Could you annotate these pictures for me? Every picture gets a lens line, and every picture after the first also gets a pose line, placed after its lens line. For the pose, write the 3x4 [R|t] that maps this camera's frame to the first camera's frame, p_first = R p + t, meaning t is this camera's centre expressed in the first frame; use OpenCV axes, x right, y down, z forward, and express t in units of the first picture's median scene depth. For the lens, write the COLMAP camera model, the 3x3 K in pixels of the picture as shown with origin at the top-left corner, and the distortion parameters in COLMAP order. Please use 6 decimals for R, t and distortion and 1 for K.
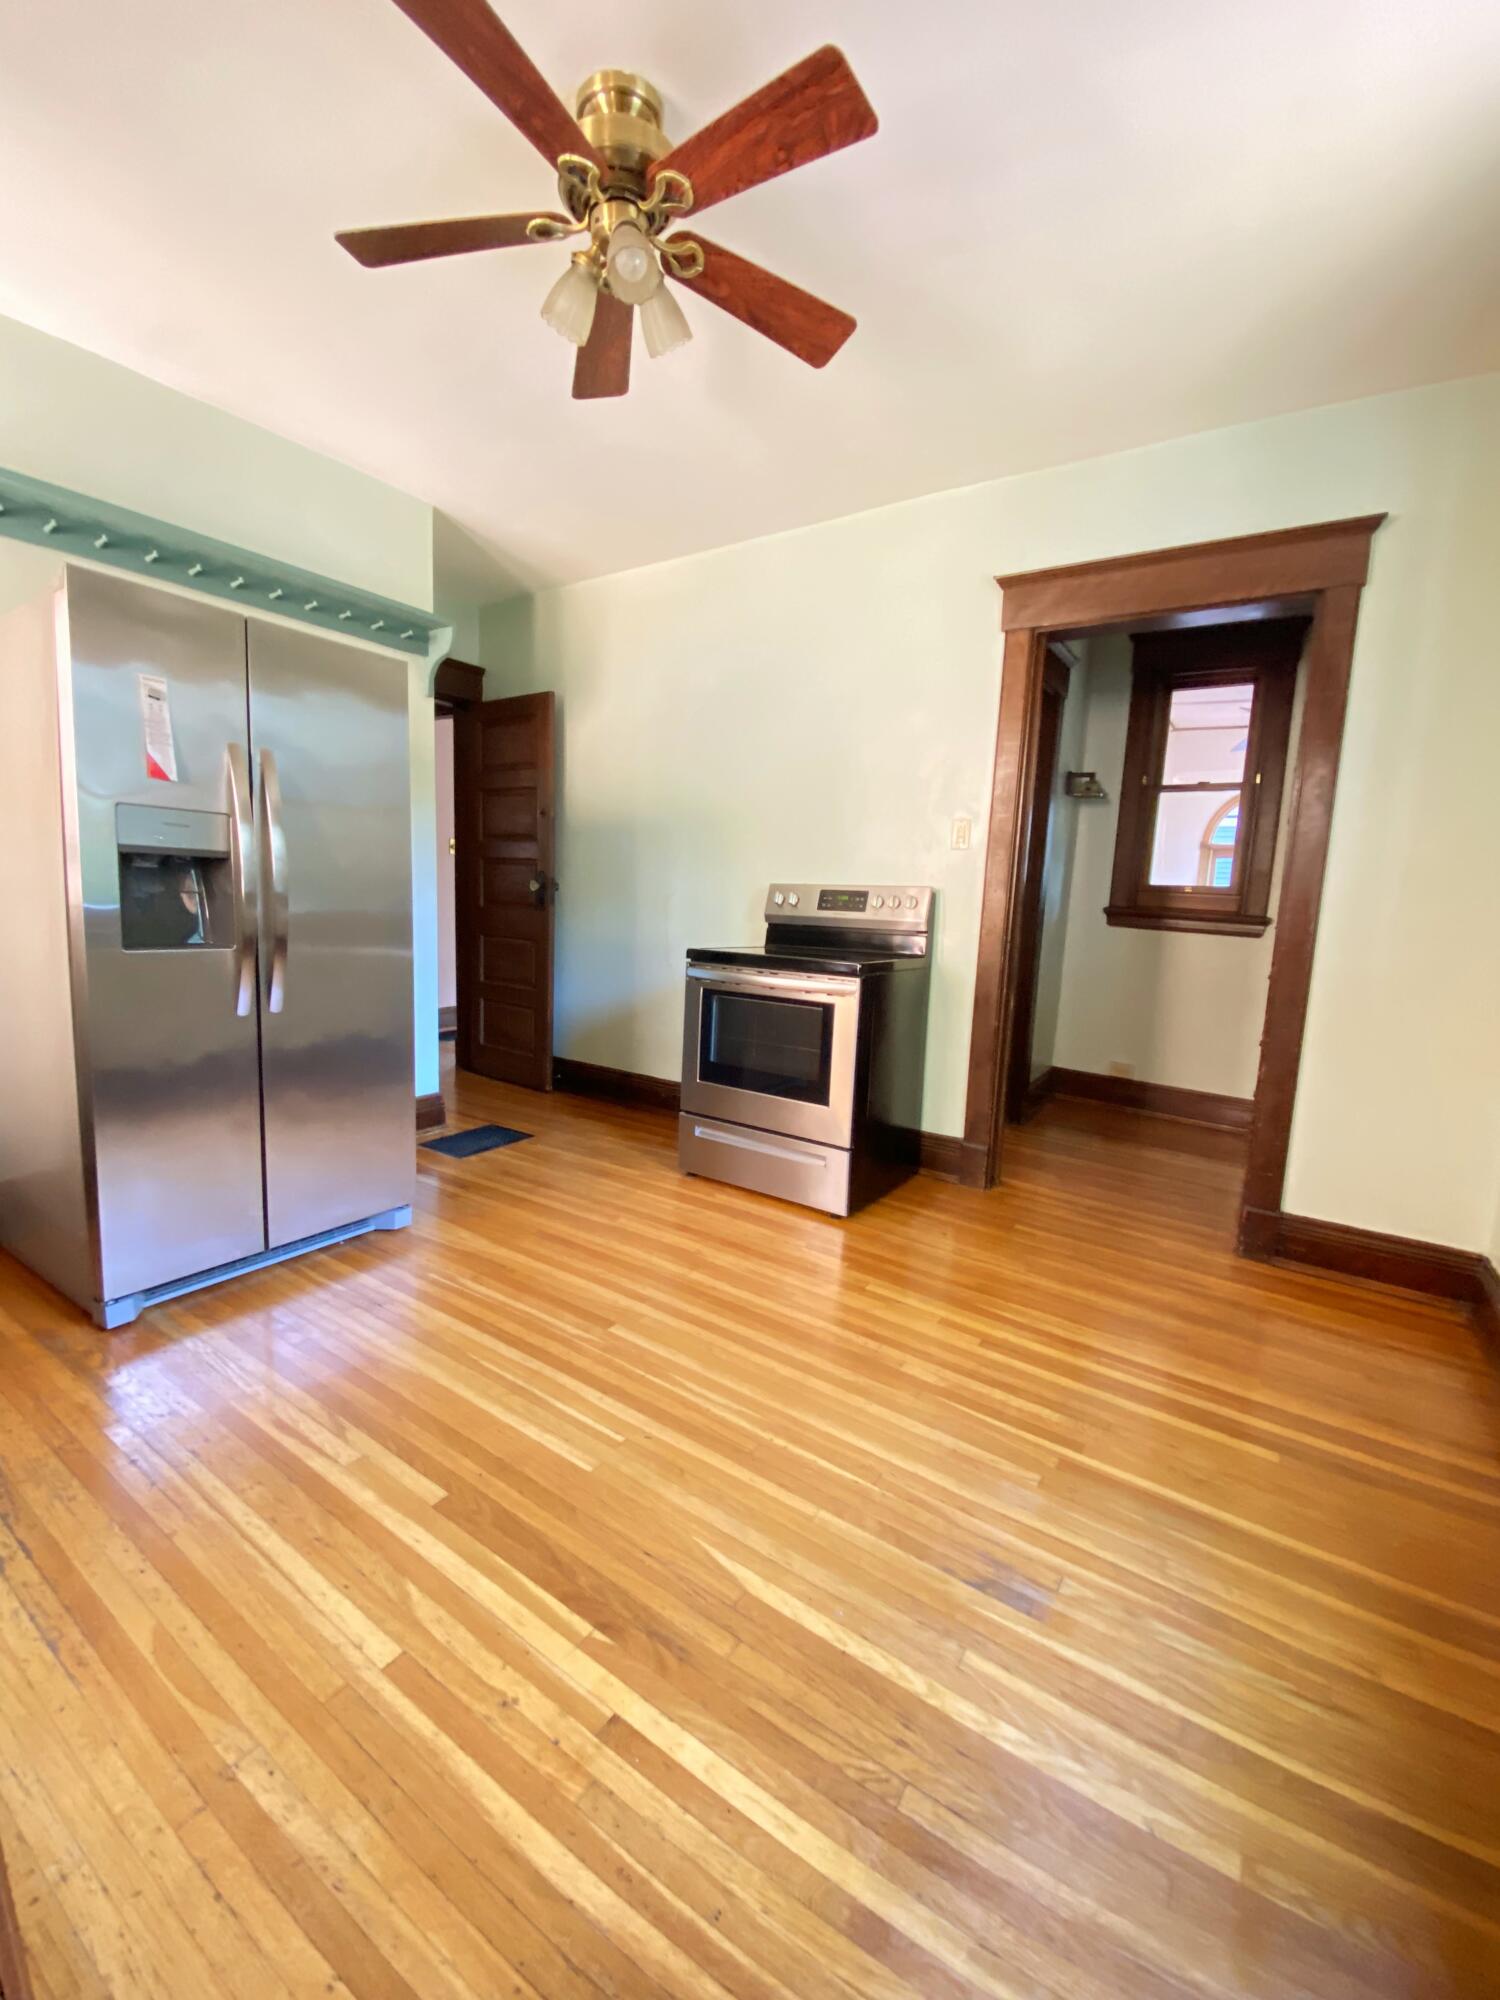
lens RADIAL K [[799.2, 0, 743.4], [0, 799.2, 1001.4], [0, 0, 1]] dist [0.023539, -0.023527]
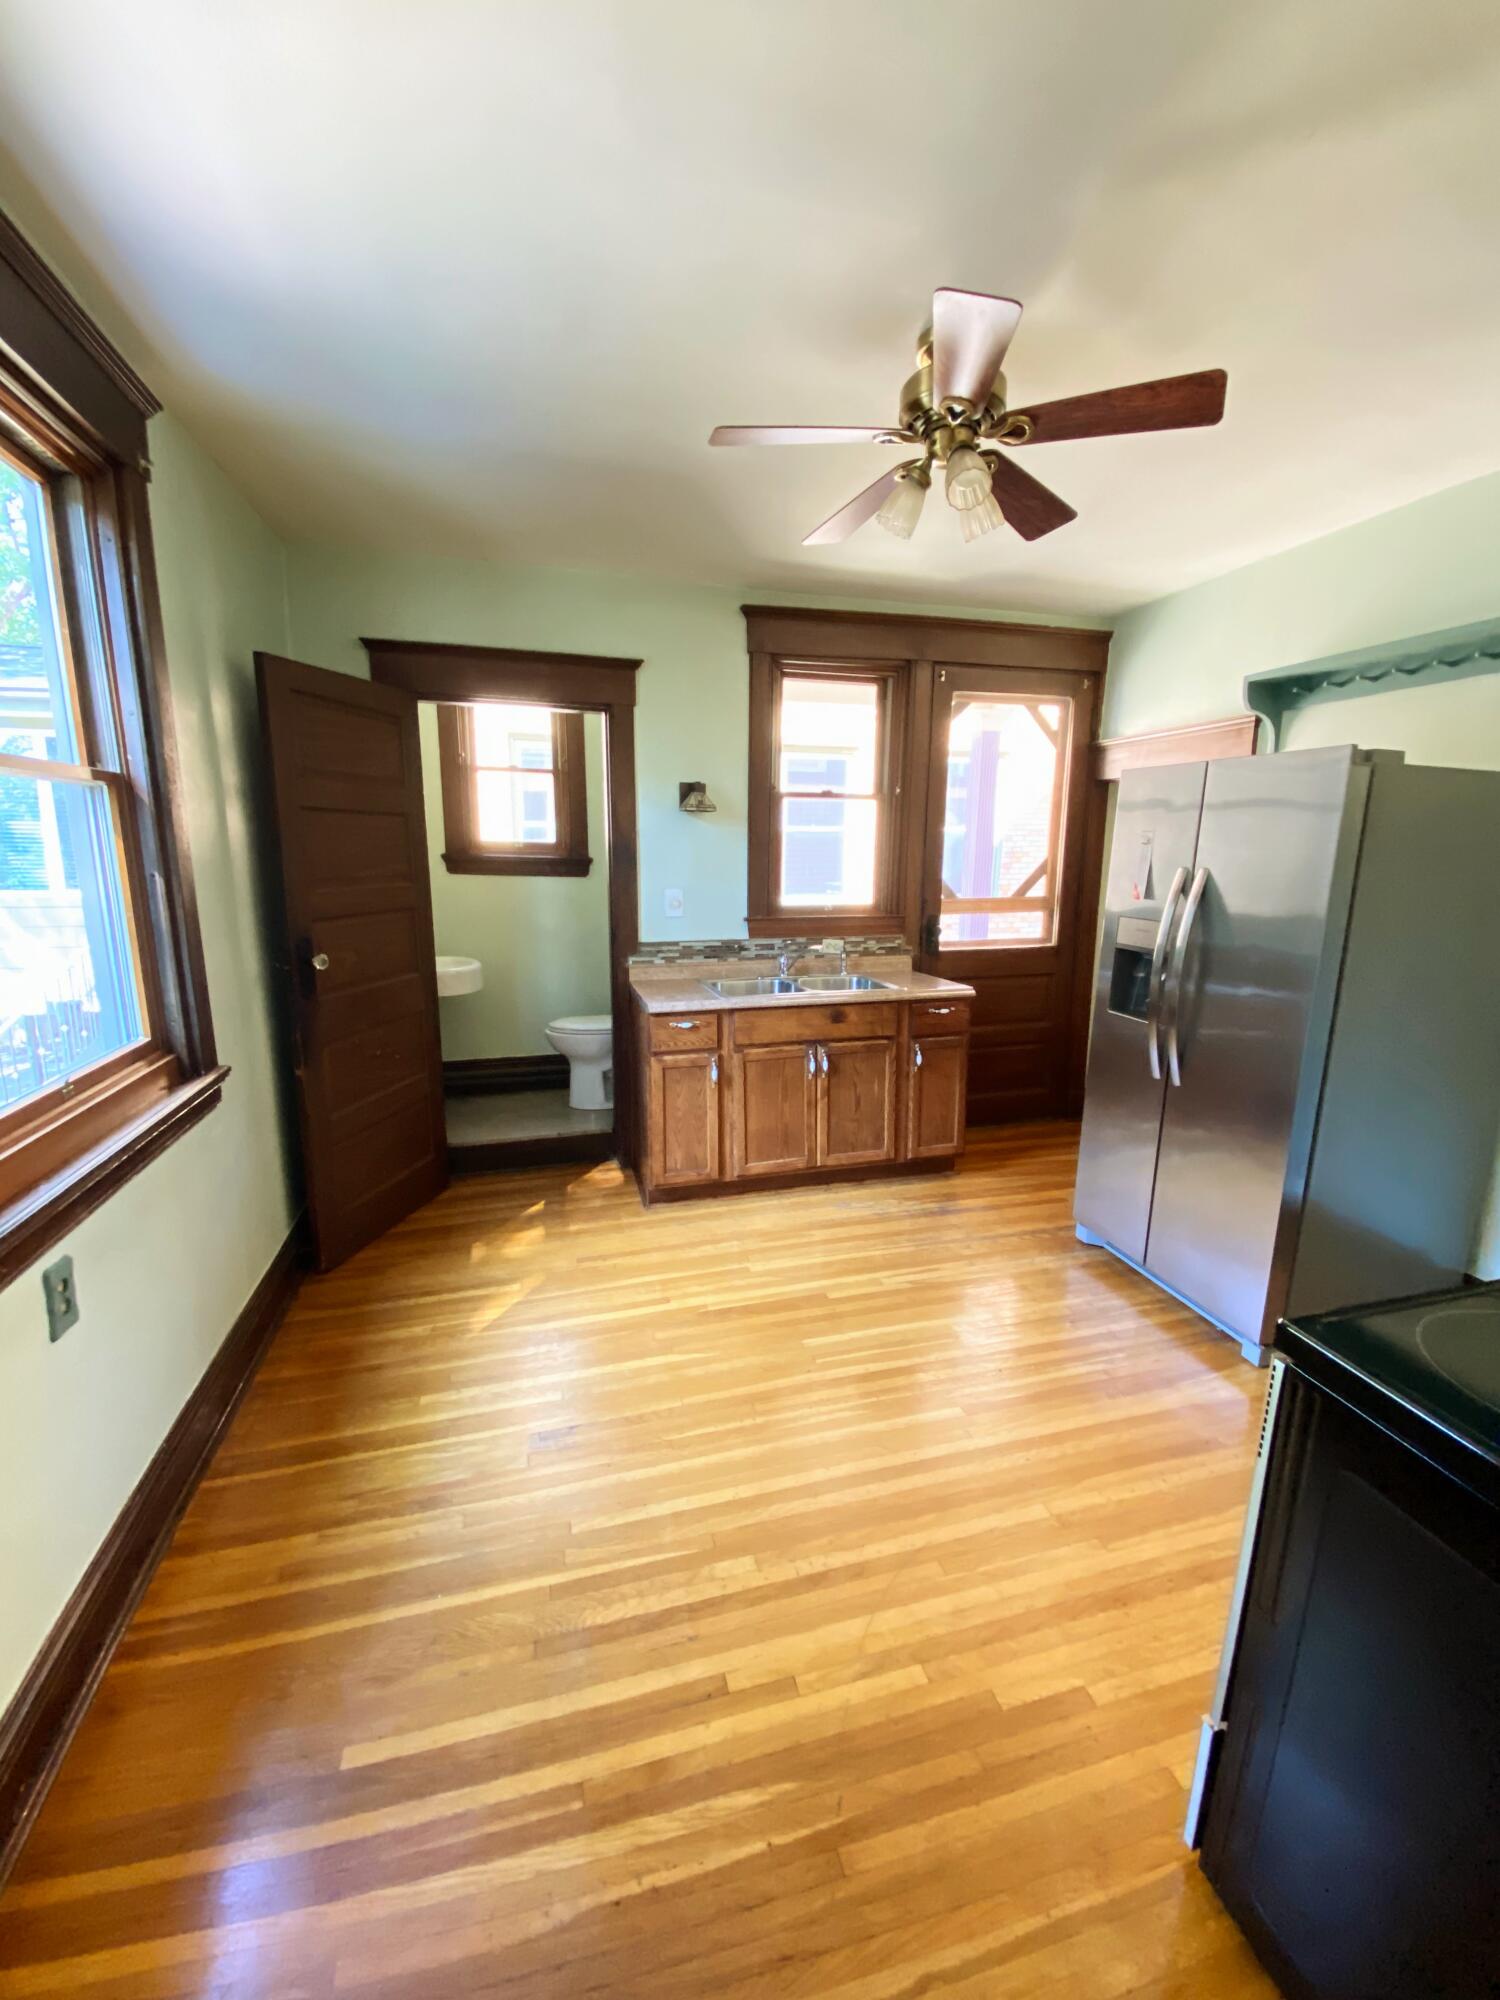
lens RADIAL K [[799.2, 0, 743.4], [0, 799.2, 1001.4], [0, 0, 1]] dist [0.023539, -0.023527]
pose [[-0.653719, 0.101549, -0.749893, 0.958562], [-0.140642, 0.957387, 0.252252, -0.418759], [0.743553, 0.270368, -0.611580, 1.631313]]
